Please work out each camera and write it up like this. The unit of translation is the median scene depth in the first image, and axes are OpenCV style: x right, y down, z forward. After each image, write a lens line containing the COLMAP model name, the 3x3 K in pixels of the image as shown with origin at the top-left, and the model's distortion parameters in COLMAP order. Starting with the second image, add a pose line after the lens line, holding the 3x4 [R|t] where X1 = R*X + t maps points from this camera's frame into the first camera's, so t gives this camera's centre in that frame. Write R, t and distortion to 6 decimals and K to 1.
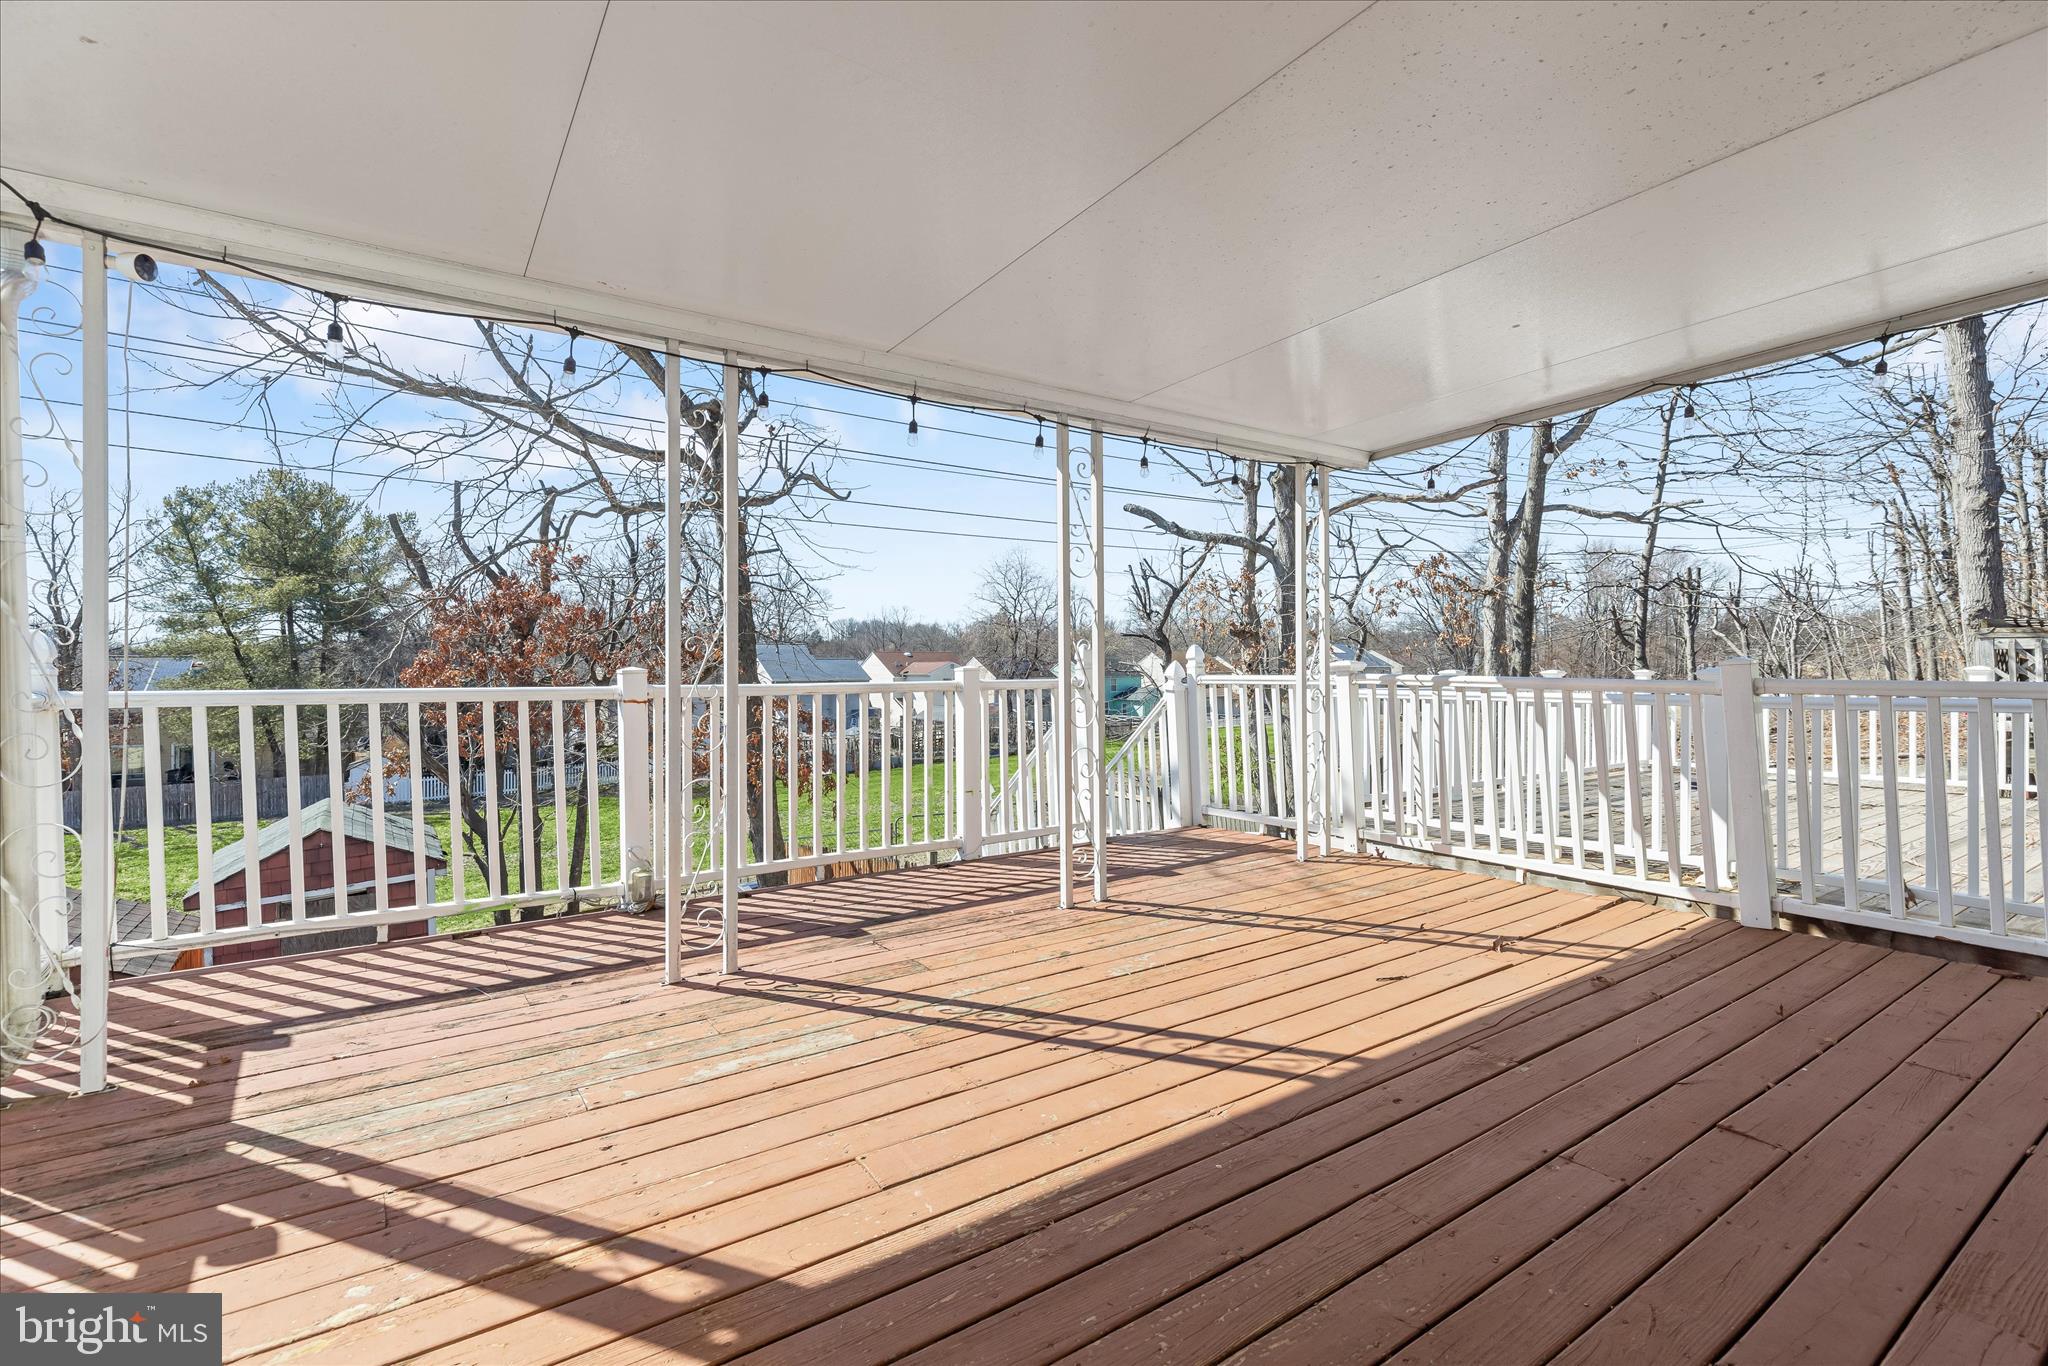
lens RADIAL K [[906.2, 0, 1025.0], [0, 906.2, 650.4], [0, 0, 1]] dist [-0.000548, -0.000382]
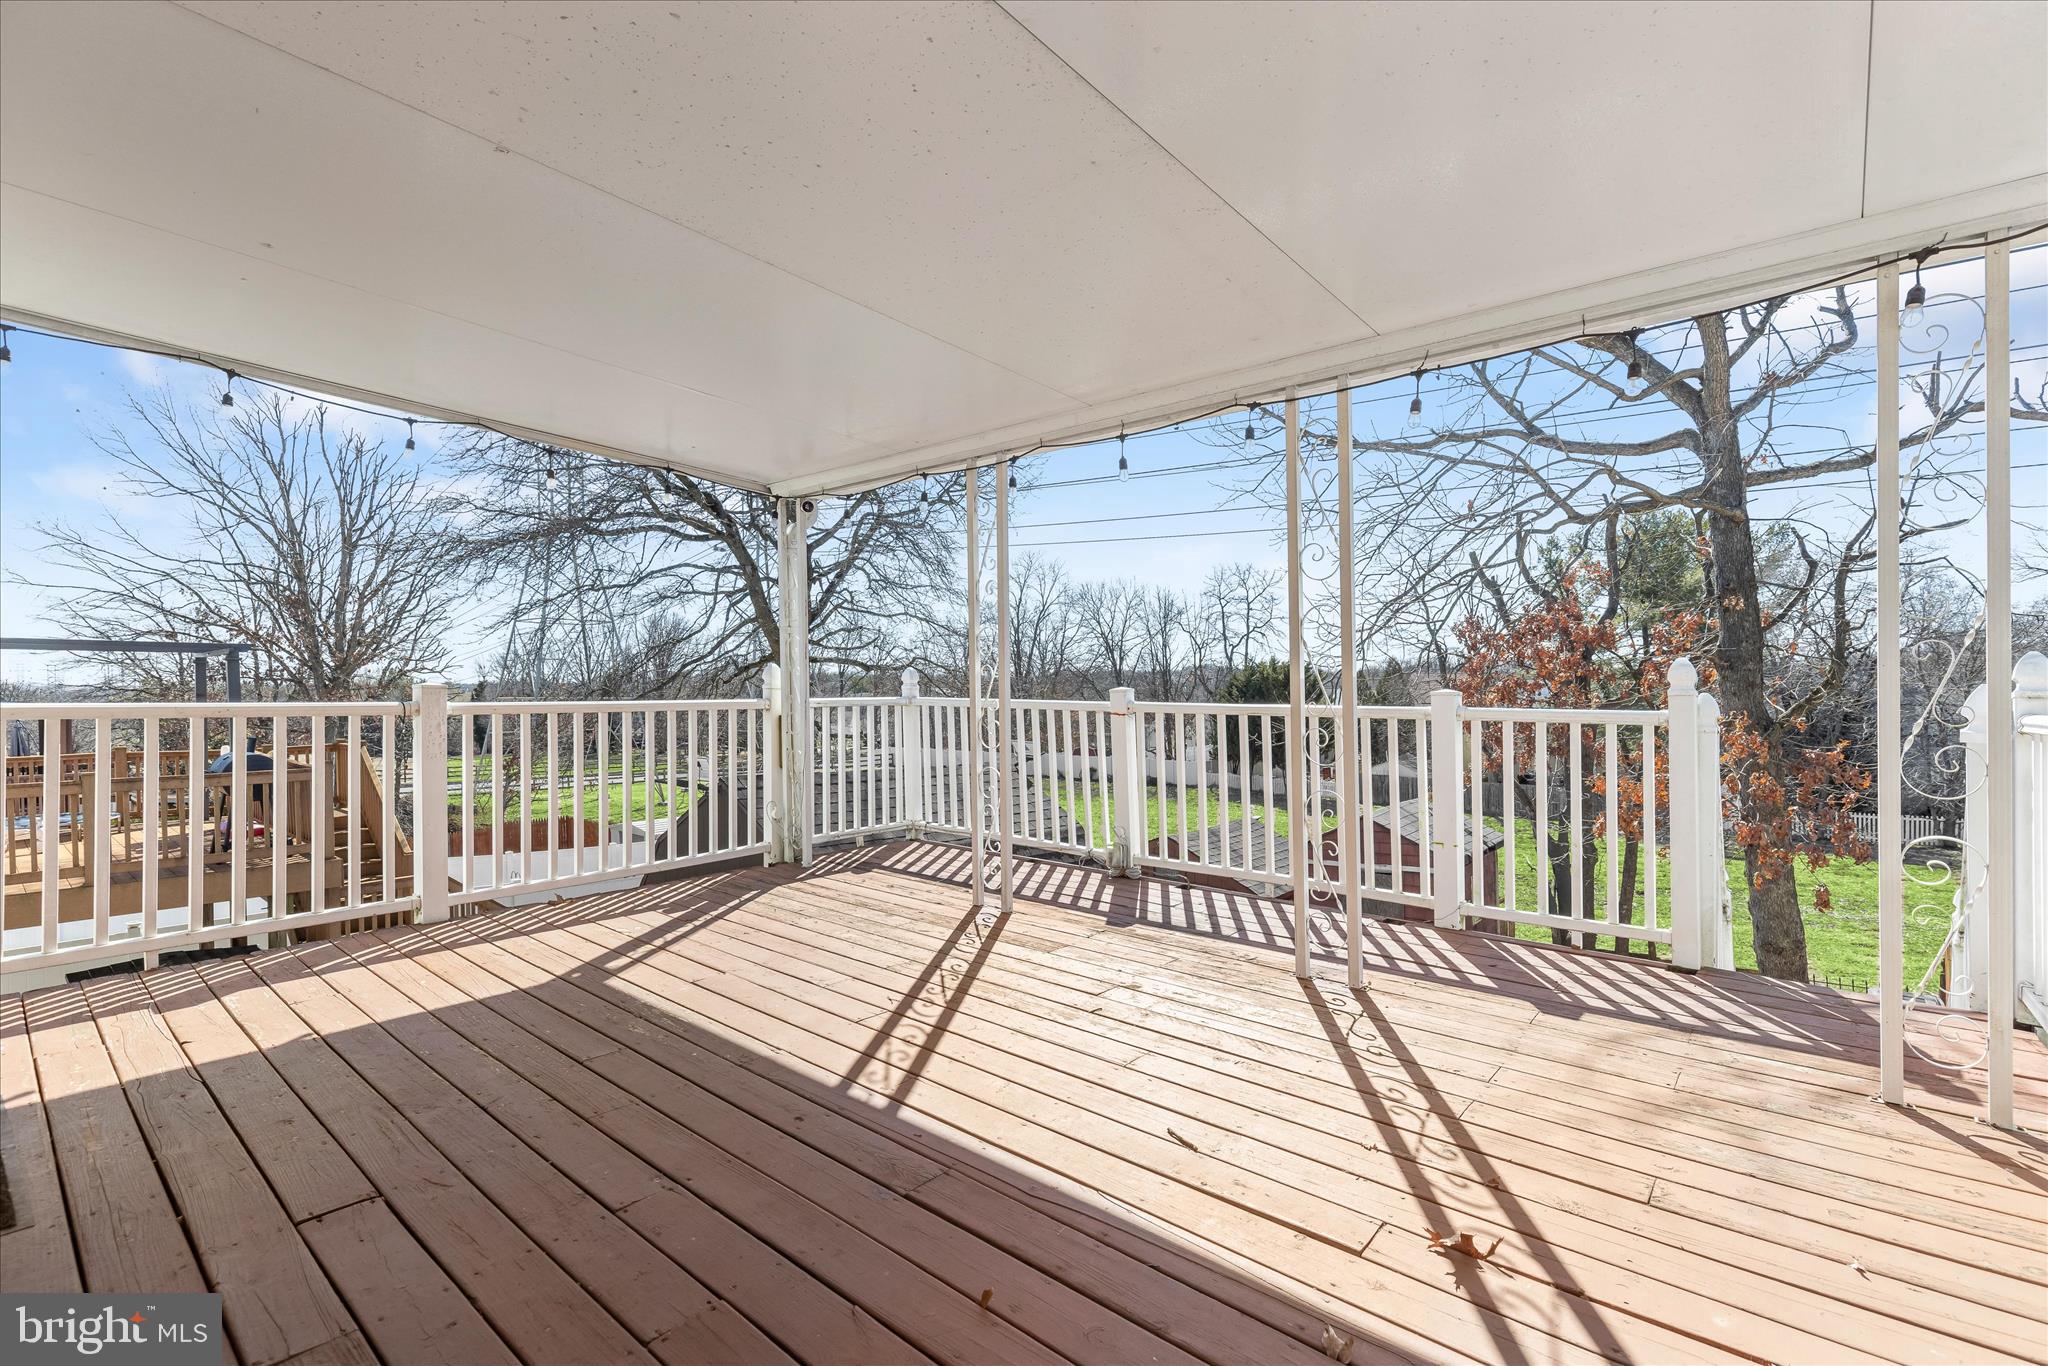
lens RADIAL K [[906.2, 0, 1022.7], [0, 906.2, 686.1], [0, 0, 1]] dist [-0.000548, -0.000382]
pose [[0.270728, 0.003114, -0.962651, 1.086124], [0.011954, 0.999907, 0.006596, 0.010743], [0.962582, -0.013293, 0.270666, 0.734357]]
